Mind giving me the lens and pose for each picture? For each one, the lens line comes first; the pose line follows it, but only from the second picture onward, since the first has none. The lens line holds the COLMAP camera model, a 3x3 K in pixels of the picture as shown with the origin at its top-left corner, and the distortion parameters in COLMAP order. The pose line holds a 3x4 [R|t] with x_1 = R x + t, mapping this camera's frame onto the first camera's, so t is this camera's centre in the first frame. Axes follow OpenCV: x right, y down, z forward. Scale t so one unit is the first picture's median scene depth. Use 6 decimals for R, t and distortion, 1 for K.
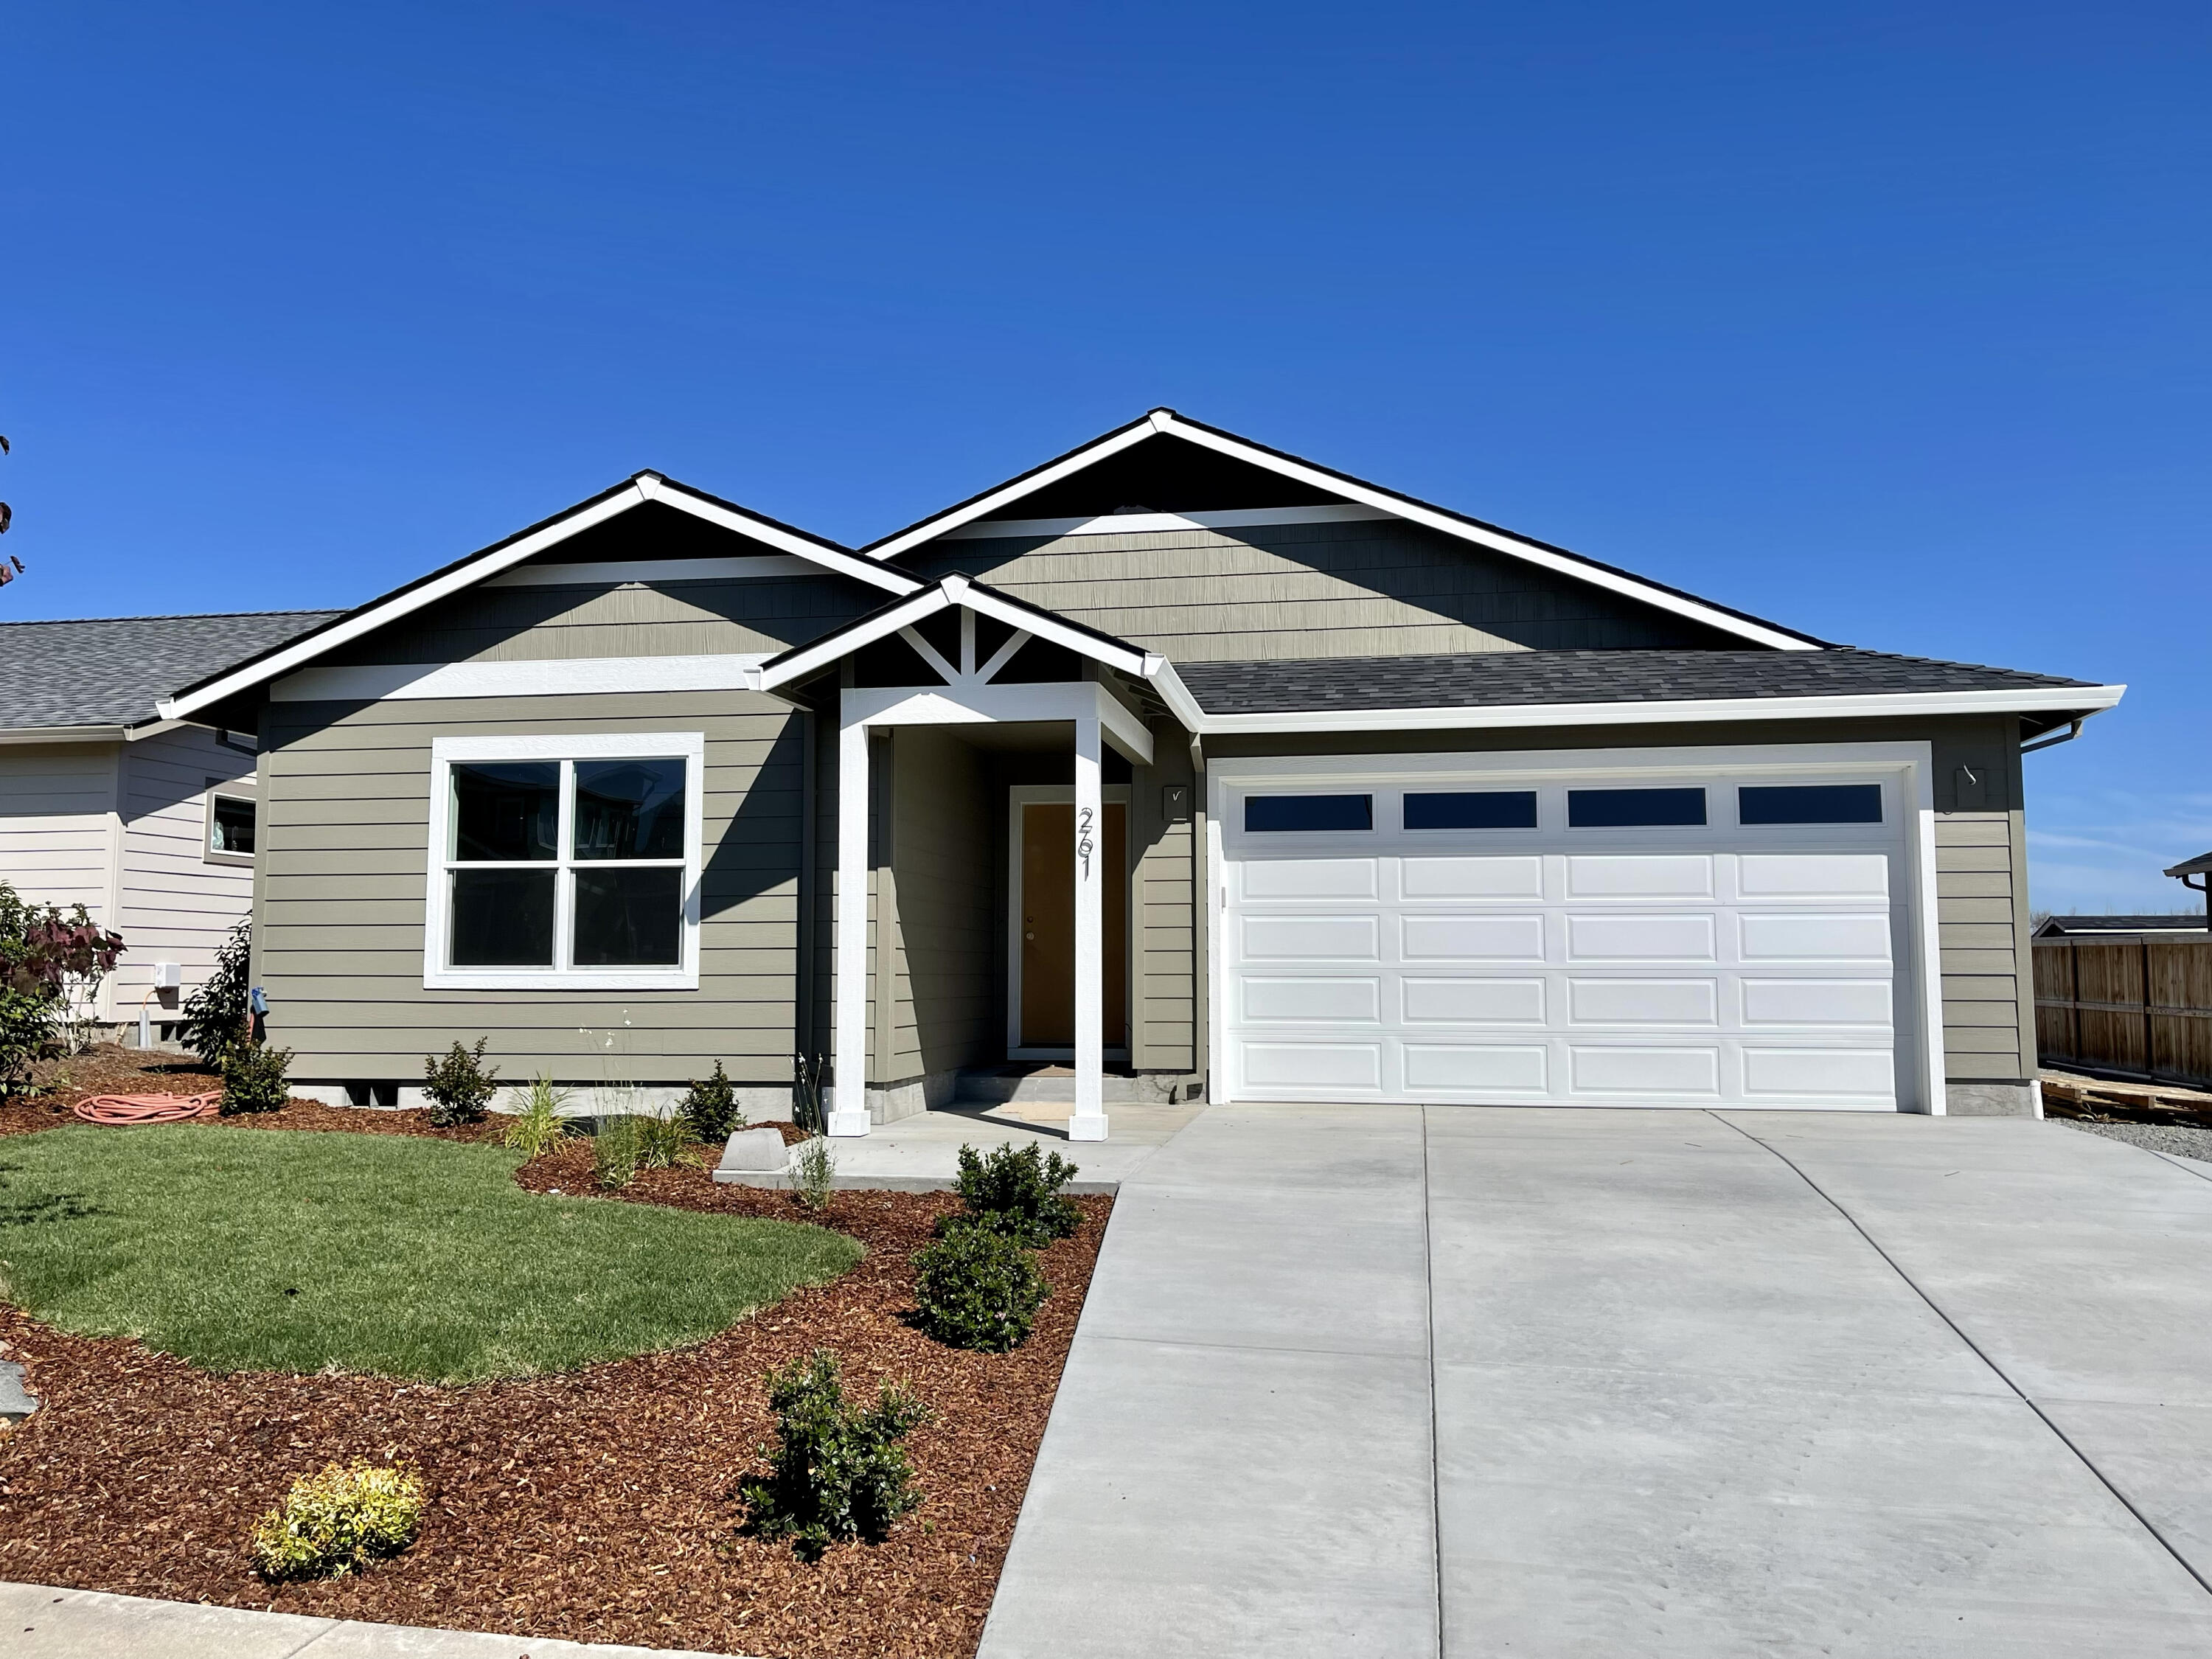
lens RADIAL K [[1725.4, 0, 1106.0], [0, 1725.4, 829.5], [0, 0, 1]] dist [0.061805, 0.000629]
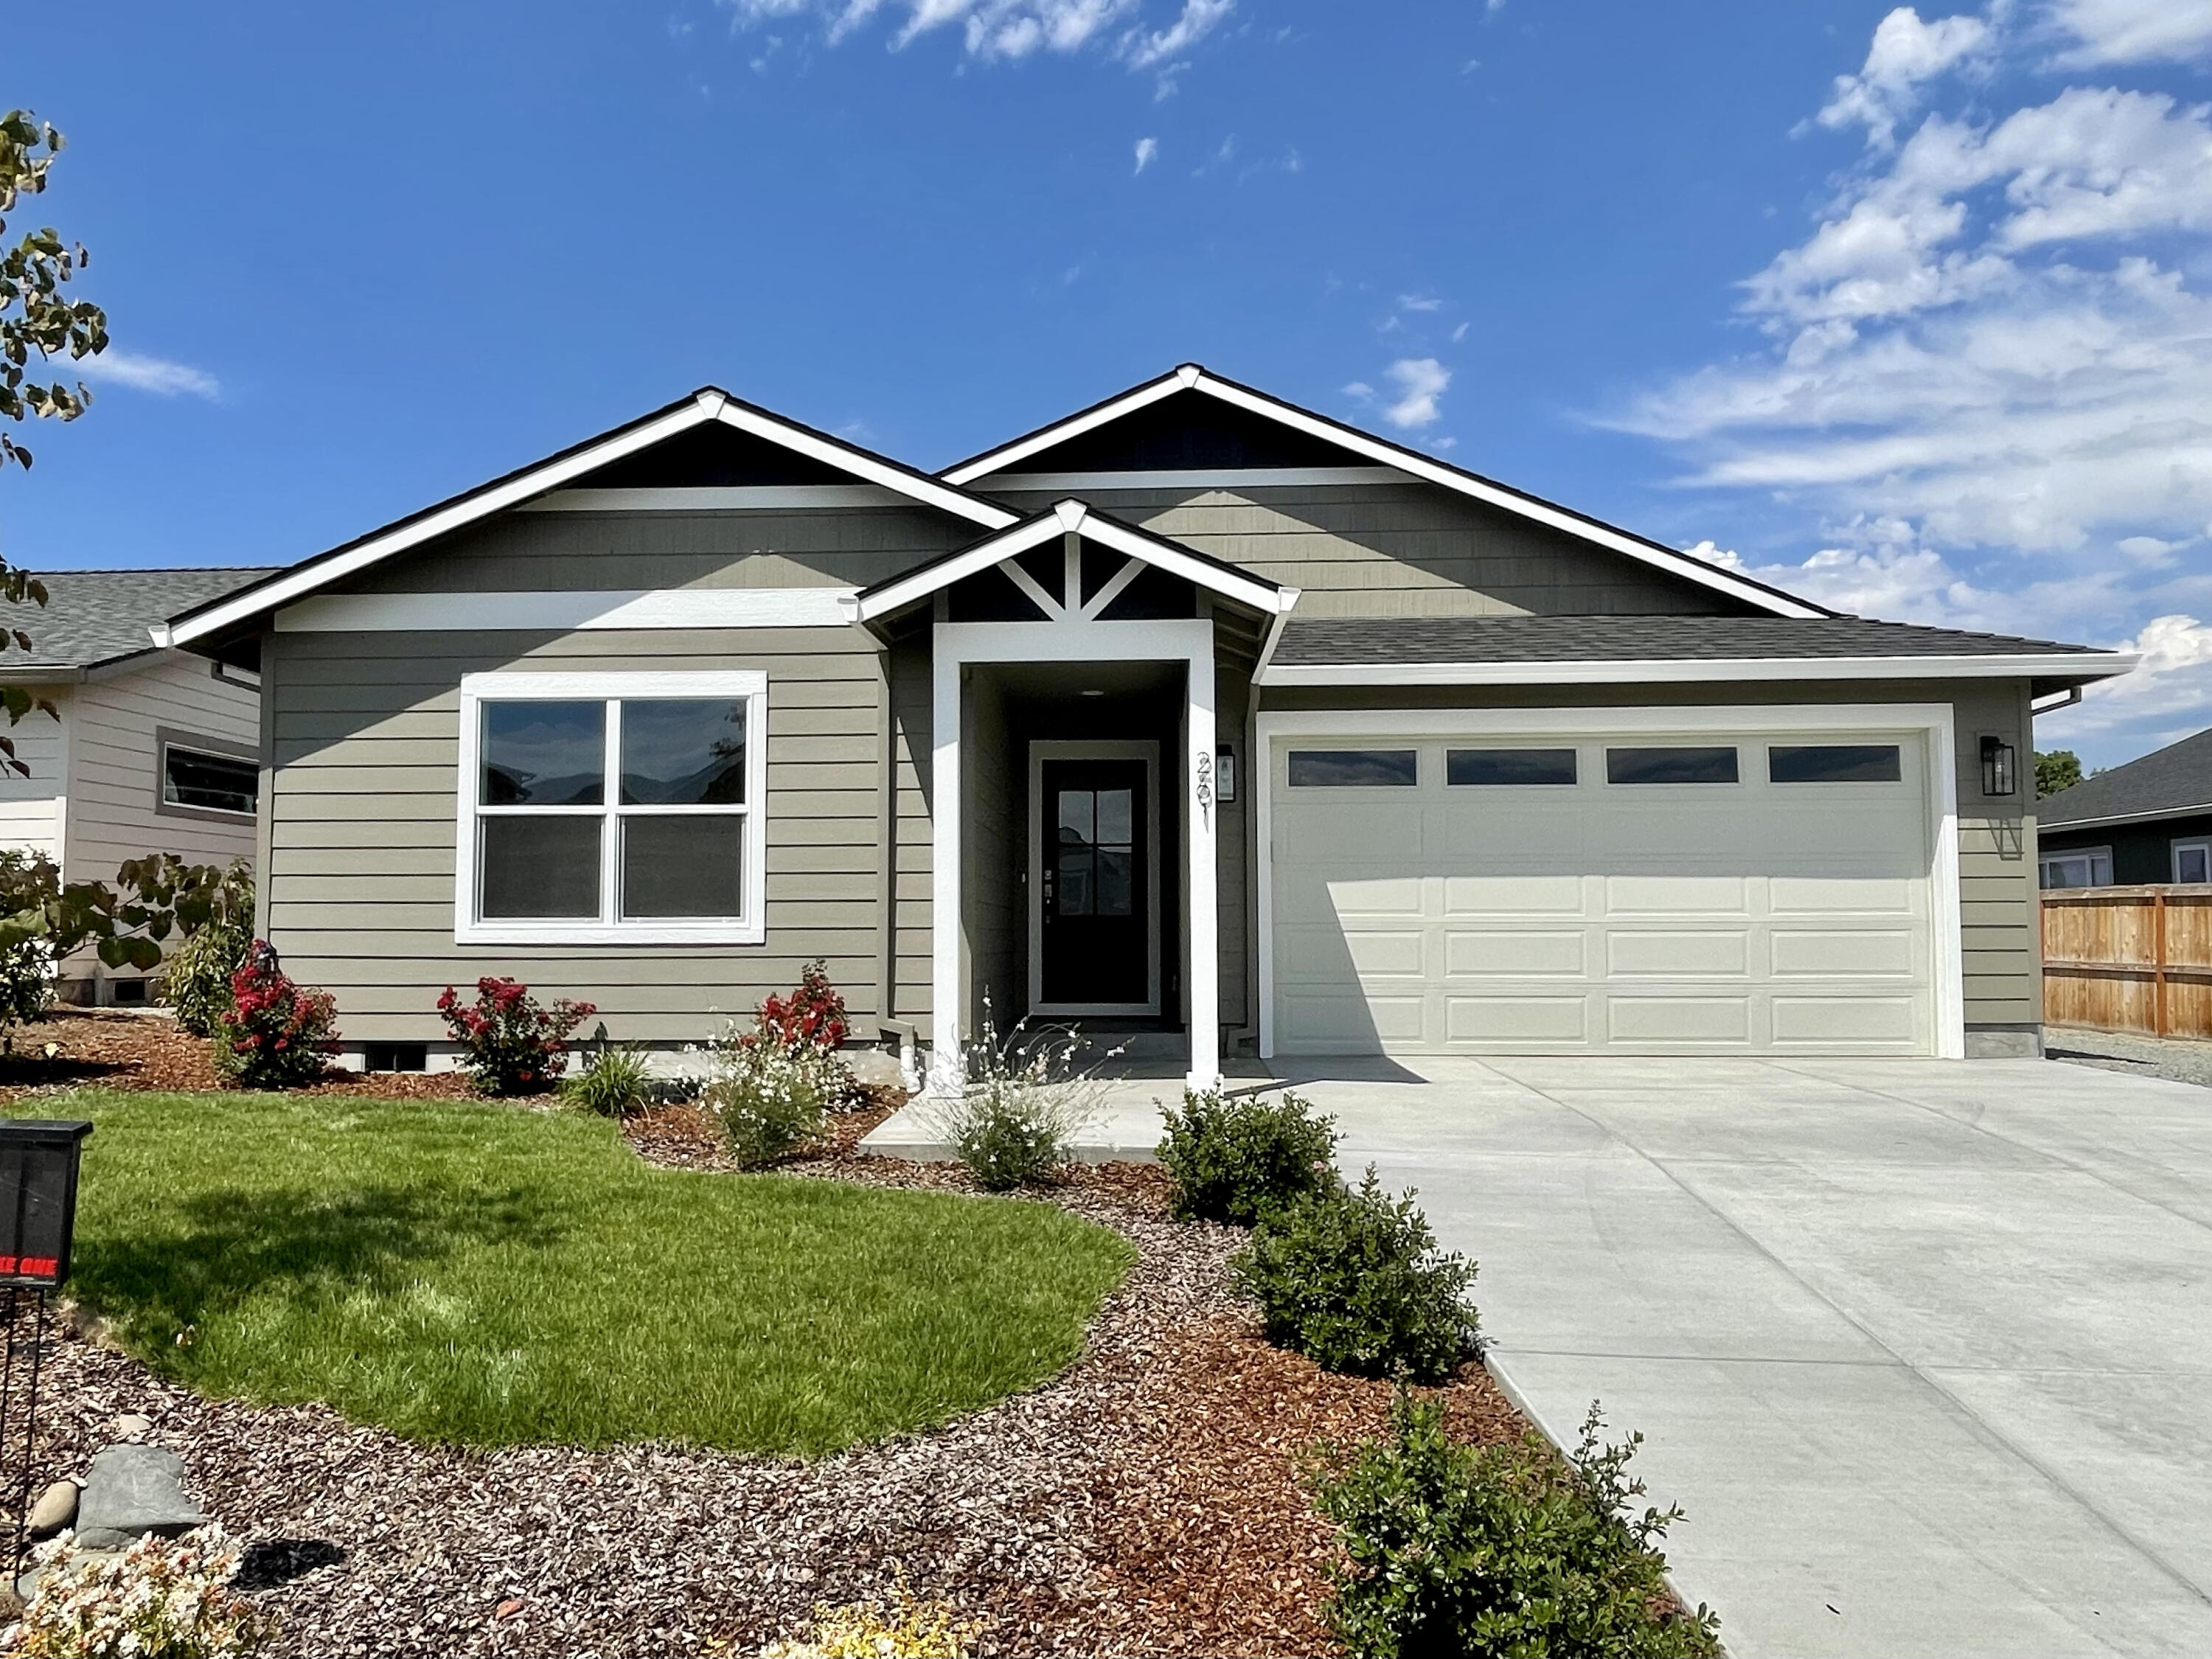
lens RADIAL K [[1521.9, 0, 1103.6], [0, 1521.9, 855.2], [0, 0, 1]] dist [0.030474, -0.001552]
pose [[0.993258, 0.004240, 0.115850, -0.143547], [-0.007715, 0.999533, 0.029571, 0.017769], [-0.115670, -0.030266, 0.992826, 0.149361]]
